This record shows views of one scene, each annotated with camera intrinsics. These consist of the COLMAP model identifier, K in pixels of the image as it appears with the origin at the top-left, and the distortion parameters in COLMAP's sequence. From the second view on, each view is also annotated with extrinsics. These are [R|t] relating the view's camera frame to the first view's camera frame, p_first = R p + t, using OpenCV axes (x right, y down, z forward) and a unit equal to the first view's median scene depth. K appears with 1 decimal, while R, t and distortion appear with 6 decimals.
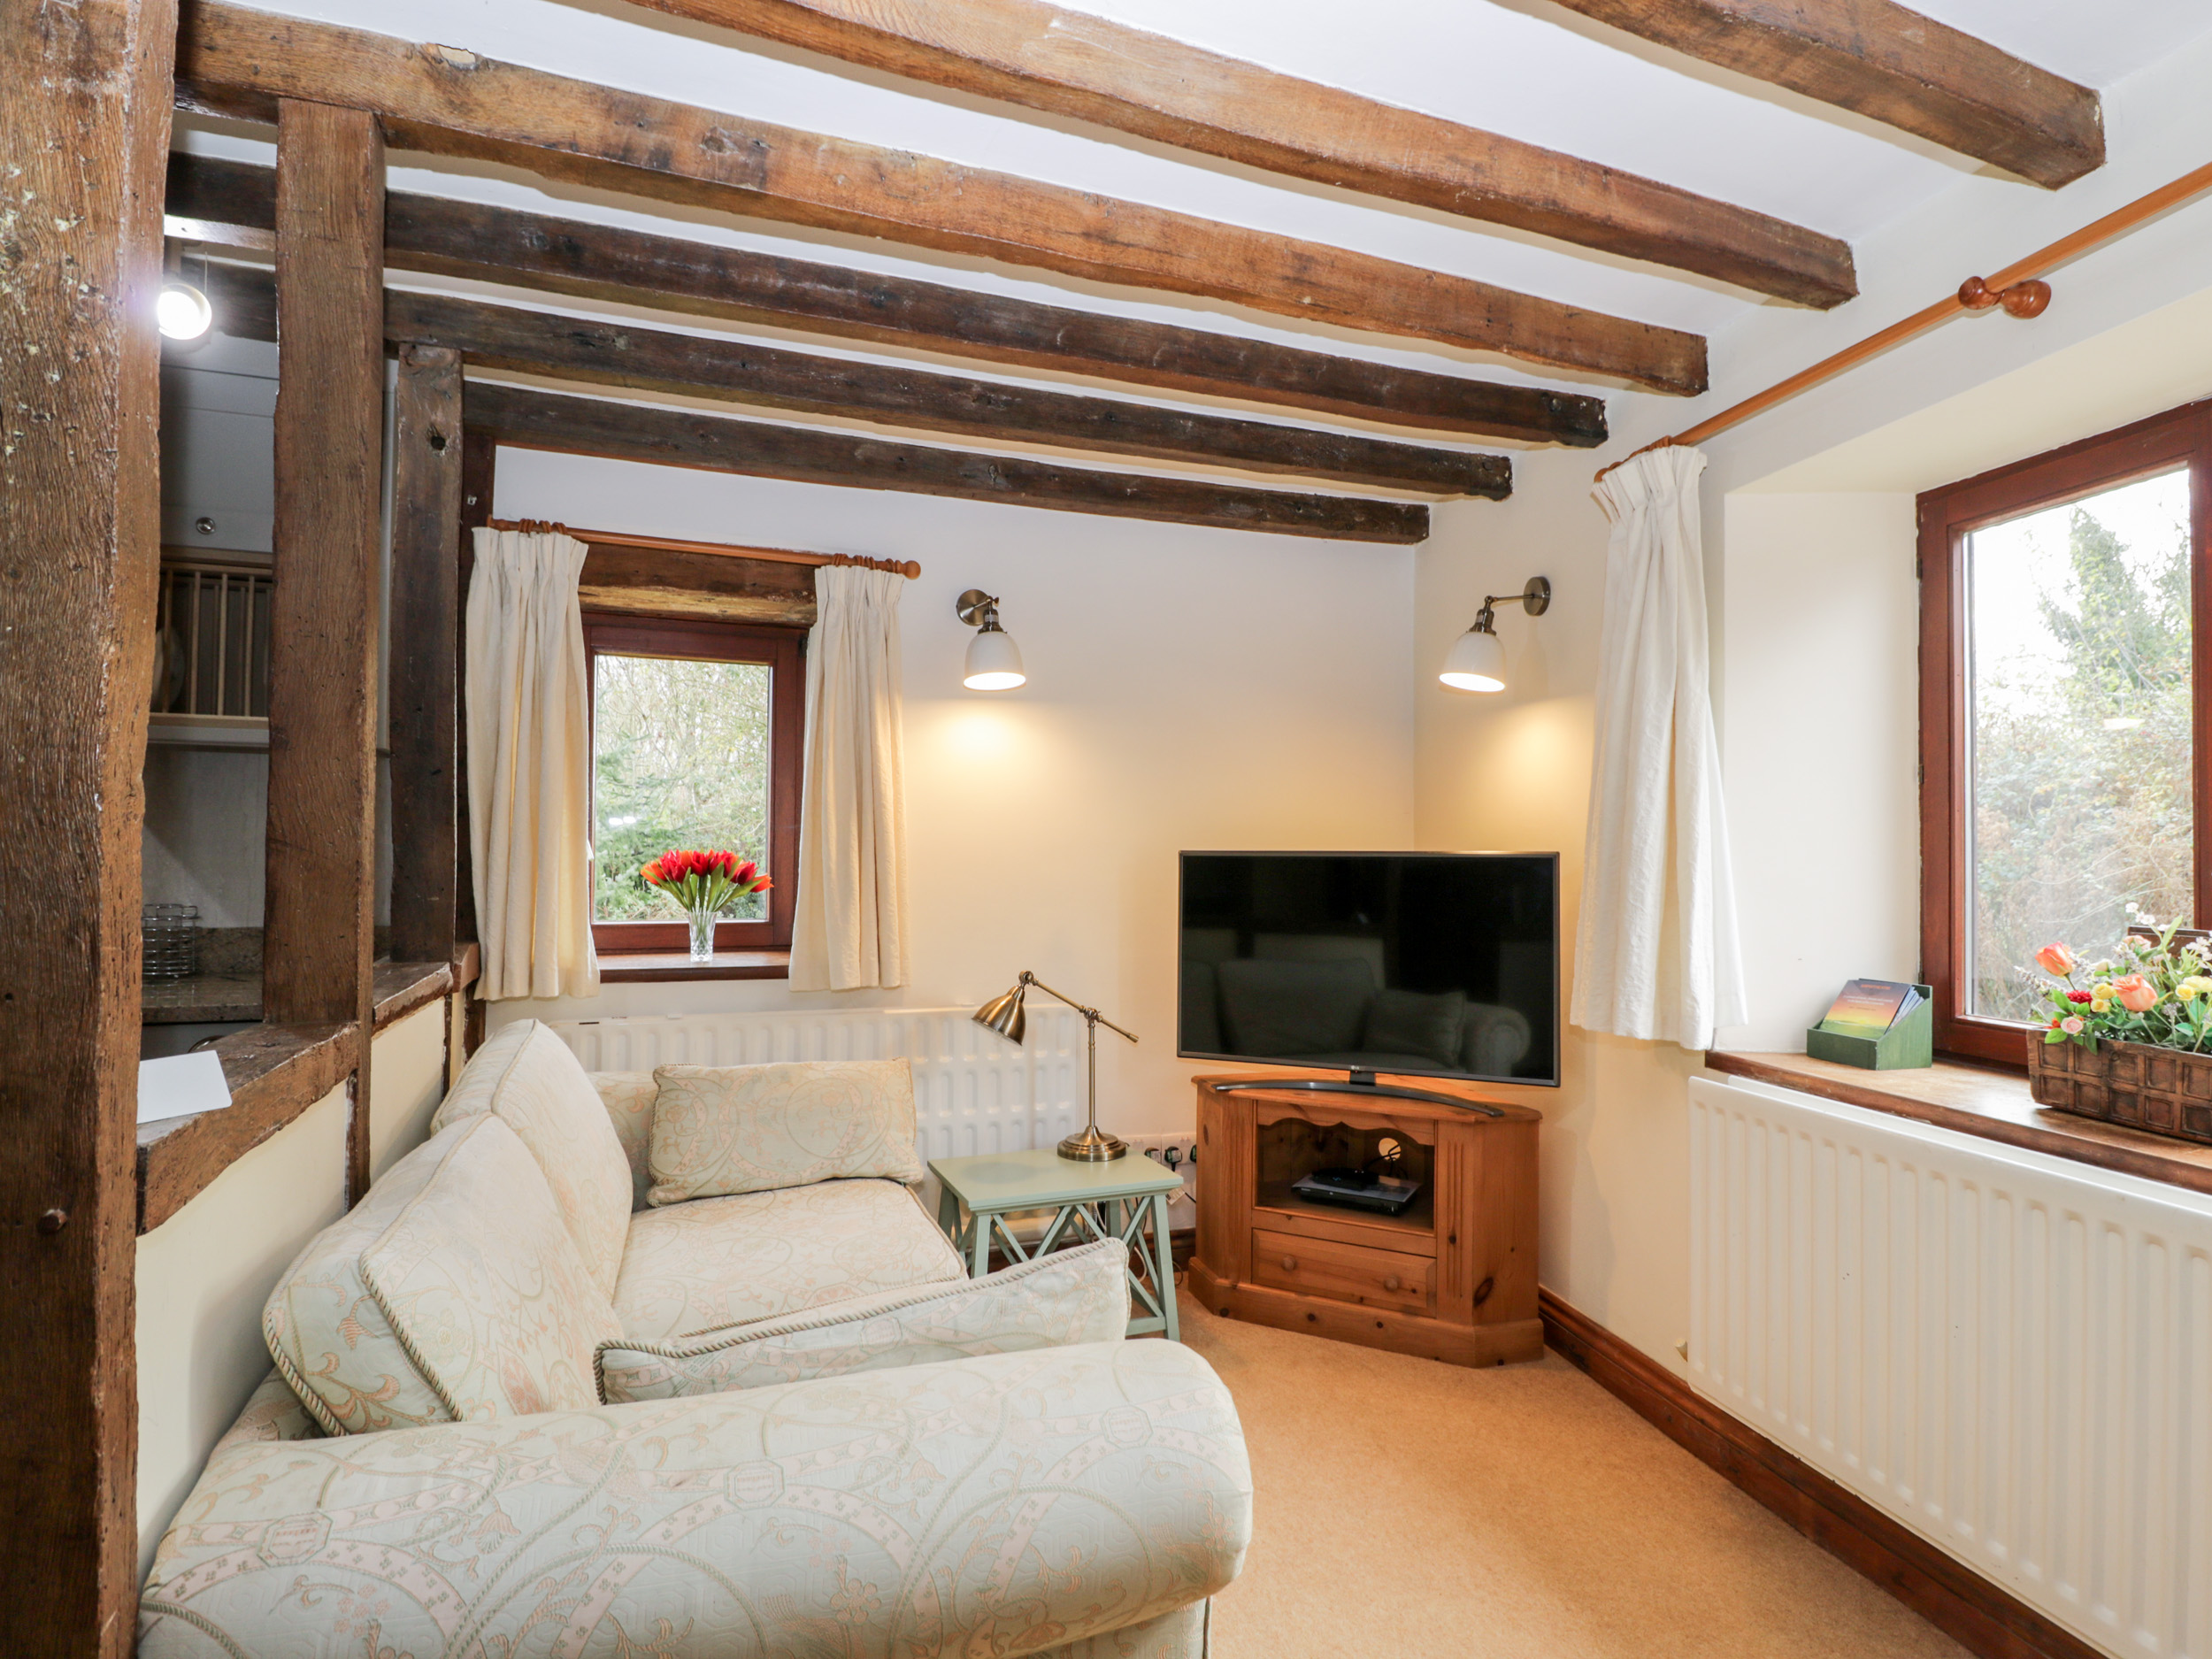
lens RADIAL K [[1159.6, 0, 1105.1], [0, 1159.6, 829.4], [0, 0, 1]] dist [0.000675, -0.012742]
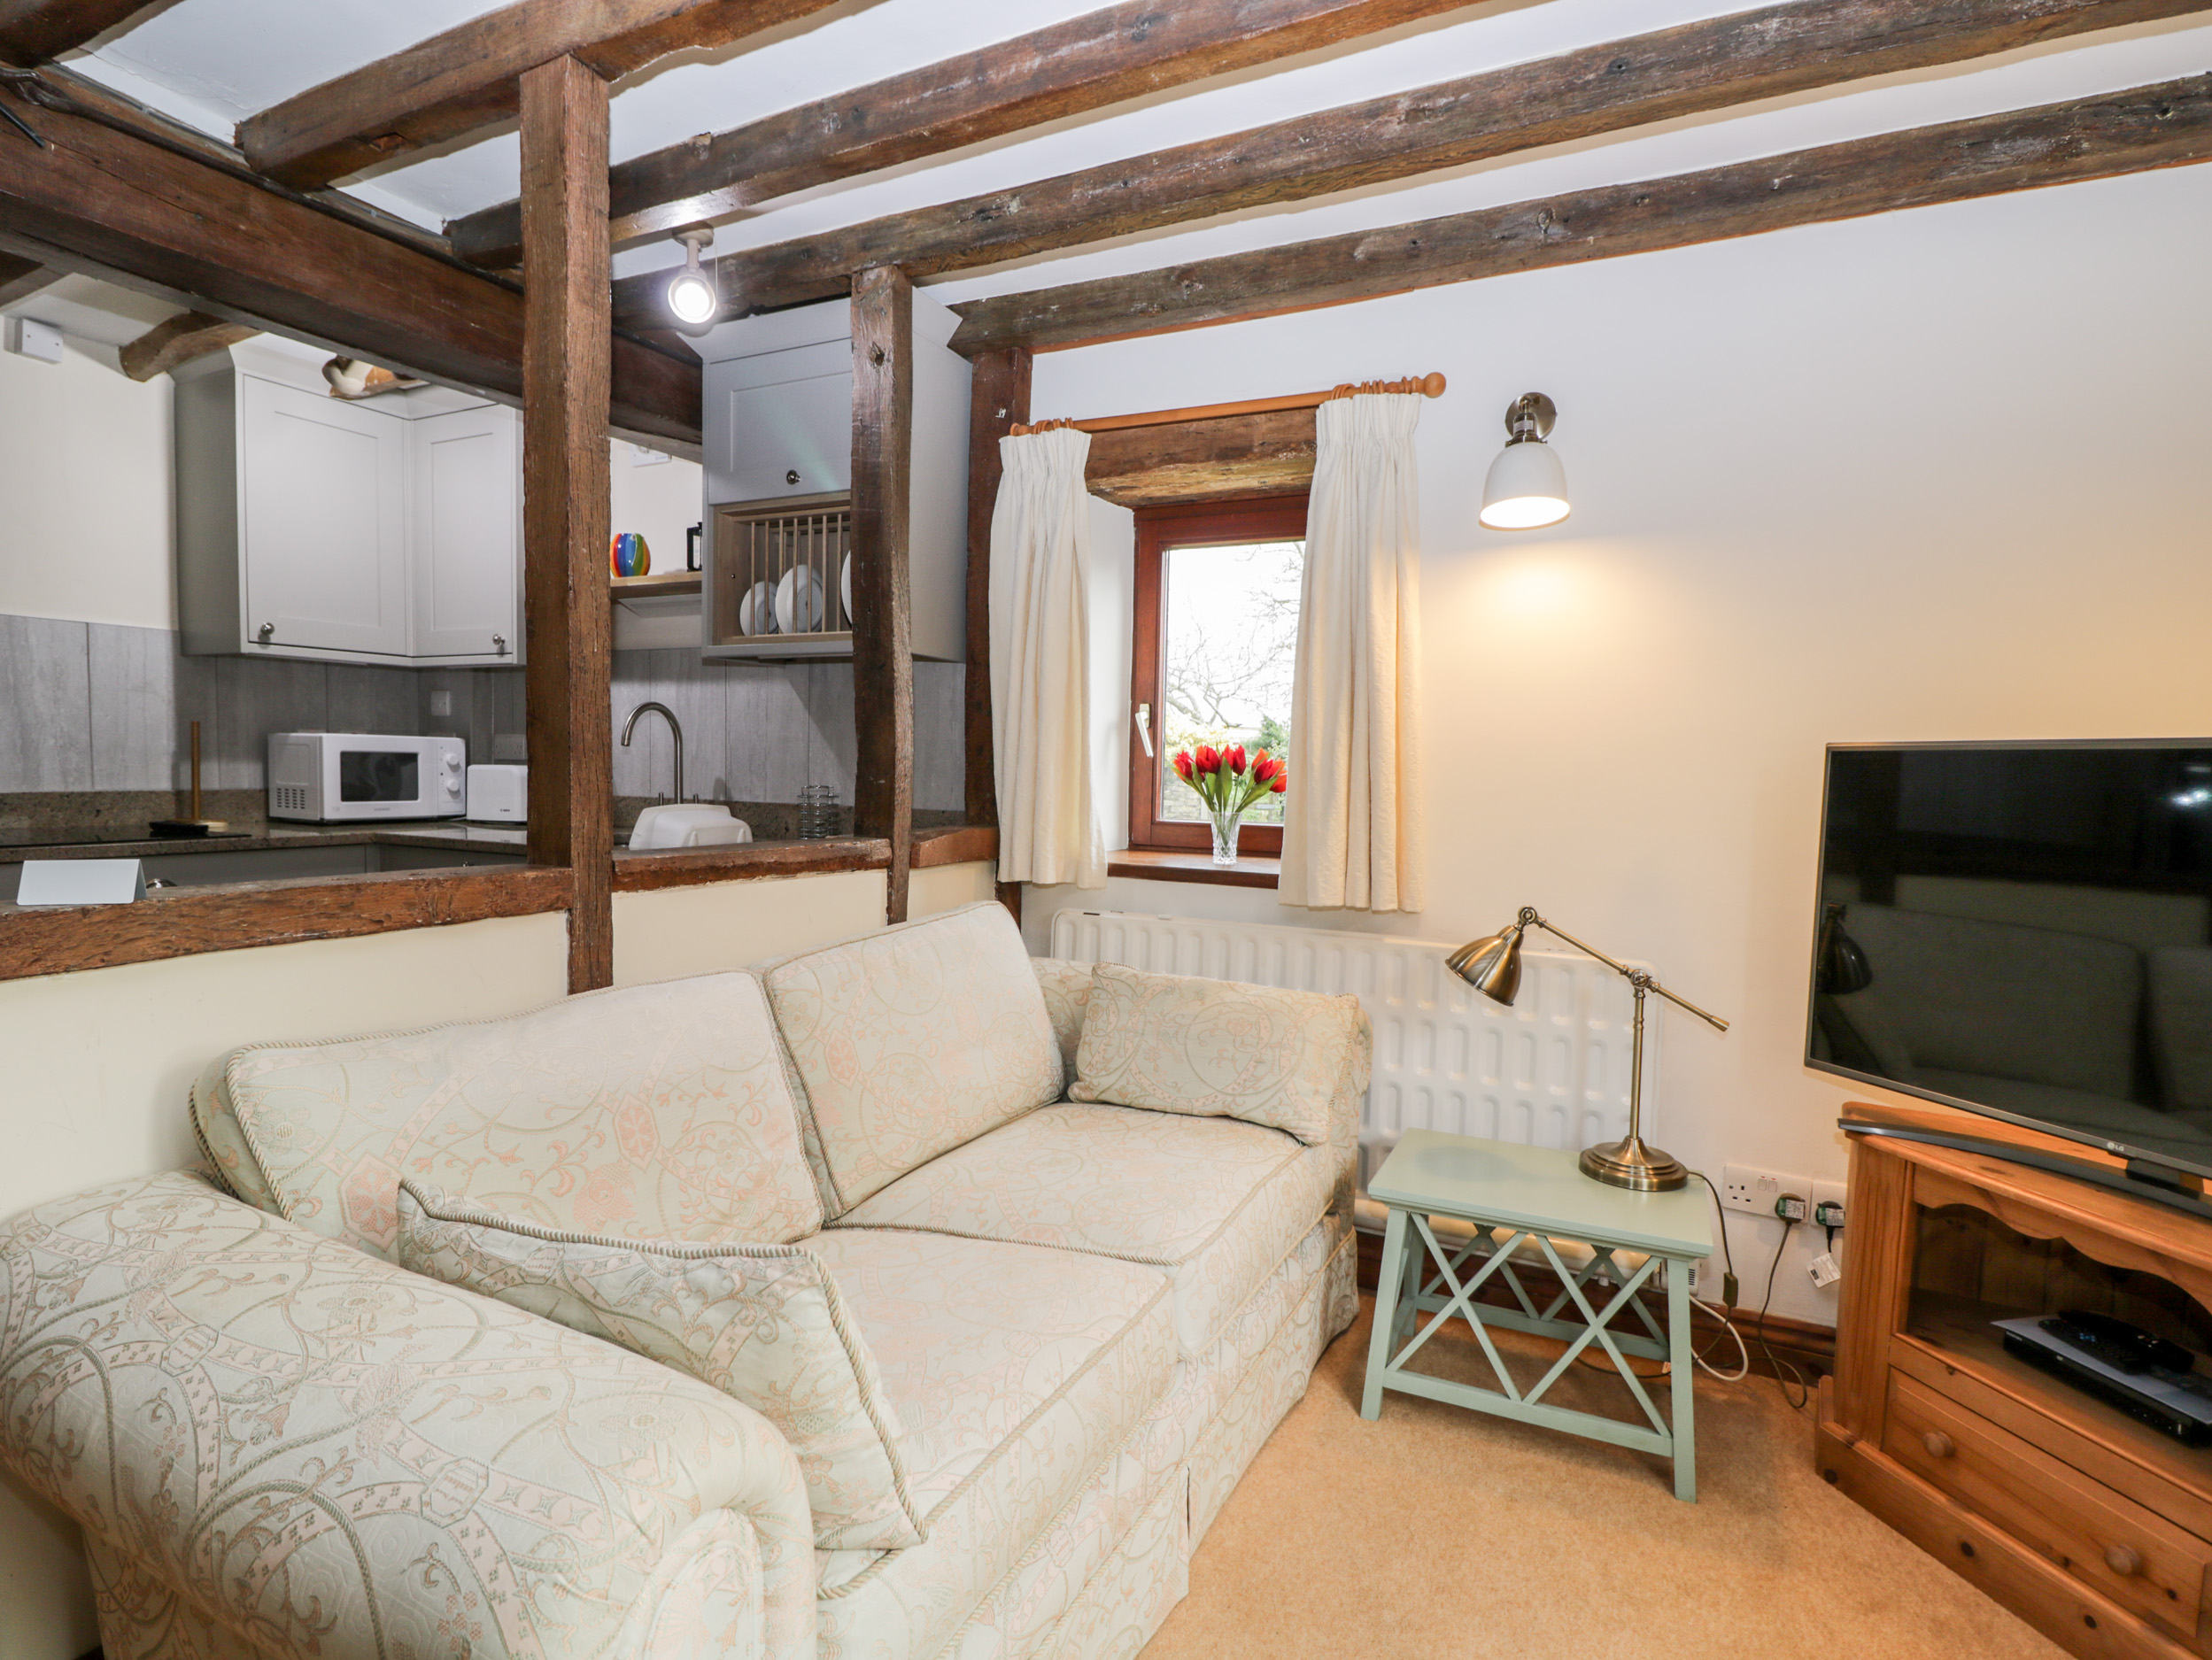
lens RADIAL K [[1159.5, 0, 1098.4], [0, 1159.5, 840.0], [0, 0, 1]] dist [0.000675, -0.012742]
pose [[0.666415, 0.054804, -0.743564, 0.331648], [0.001297, 0.997208, 0.074662, 0.028044], [0.745580, -0.050720, 0.664483, 0.353734]]
